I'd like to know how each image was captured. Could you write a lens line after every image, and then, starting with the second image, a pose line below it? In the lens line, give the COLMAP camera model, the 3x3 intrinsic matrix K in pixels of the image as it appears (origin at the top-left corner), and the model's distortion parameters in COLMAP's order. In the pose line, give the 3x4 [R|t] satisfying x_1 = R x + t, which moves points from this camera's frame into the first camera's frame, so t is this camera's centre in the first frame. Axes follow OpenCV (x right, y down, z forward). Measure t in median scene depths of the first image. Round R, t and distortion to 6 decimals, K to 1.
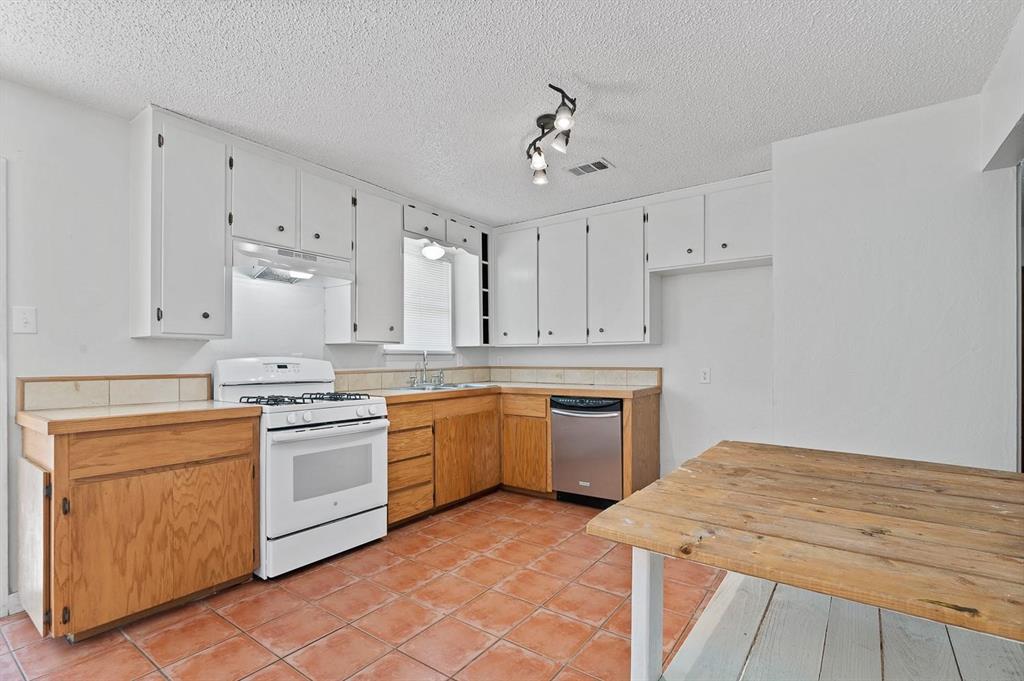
lens RADIAL K [[474.5, 0, 514.6], [0, 474.5, 357.3], [0, 0, 1]] dist [-0.003933, -0.000564]
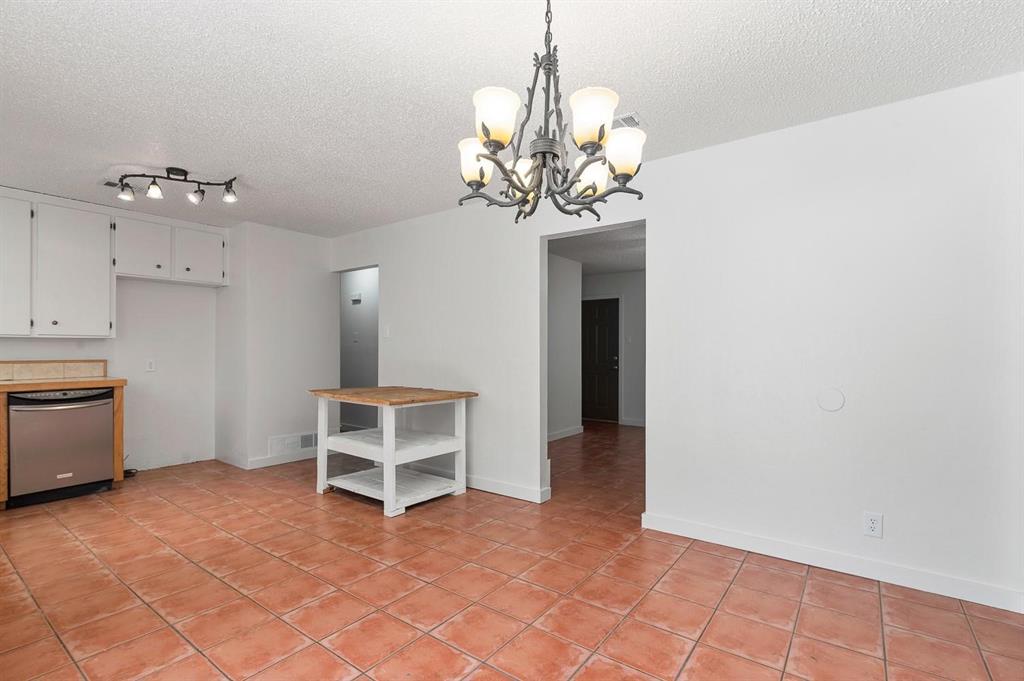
lens RADIAL K [[474.5, 0, 514.0], [0, 474.5, 345.7], [0, 0, 1]] dist [-0.003933, -0.000564]
pose [[0.009406, 0.019574, 0.999764, -1.005074], [0.001276, 0.999807, -0.019587, 0.014968], [-0.999955, 0.001460, 0.009380, 0.048038]]
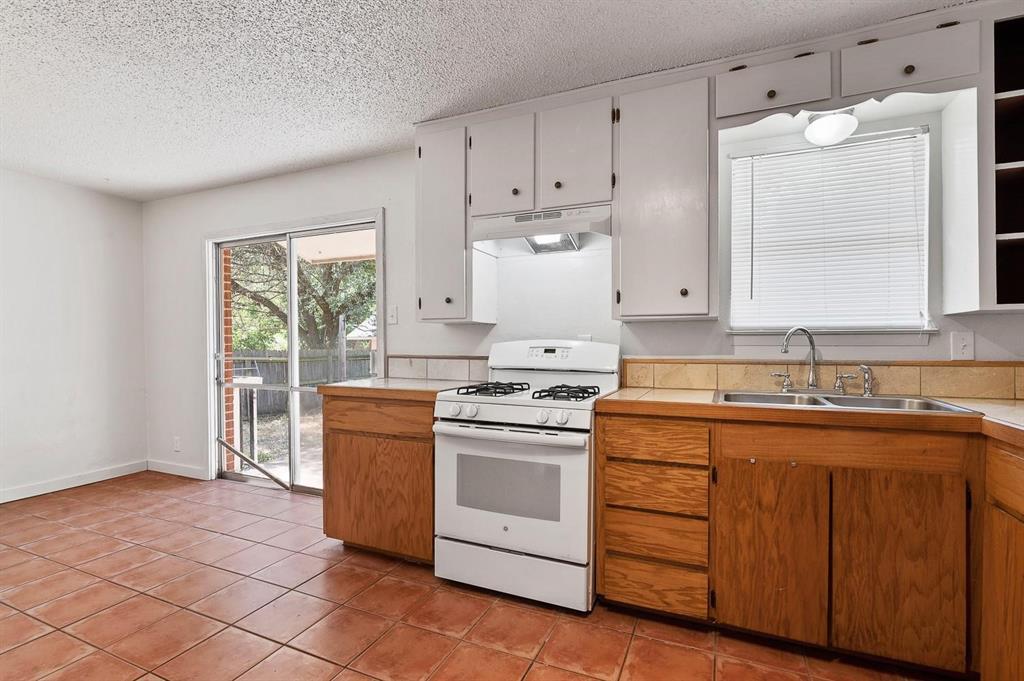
lens RADIAL K [[474.5, 0, 509.4], [0, 474.5, 351.3], [0, 0, 1]] dist [-0.003933, -0.000564]
pose [[0.212971, 0.022847, -0.976791, 0.337743], [0.002941, 0.999707, 0.024024, -0.000569], [0.977054, -0.007989, 0.212841, 0.755055]]
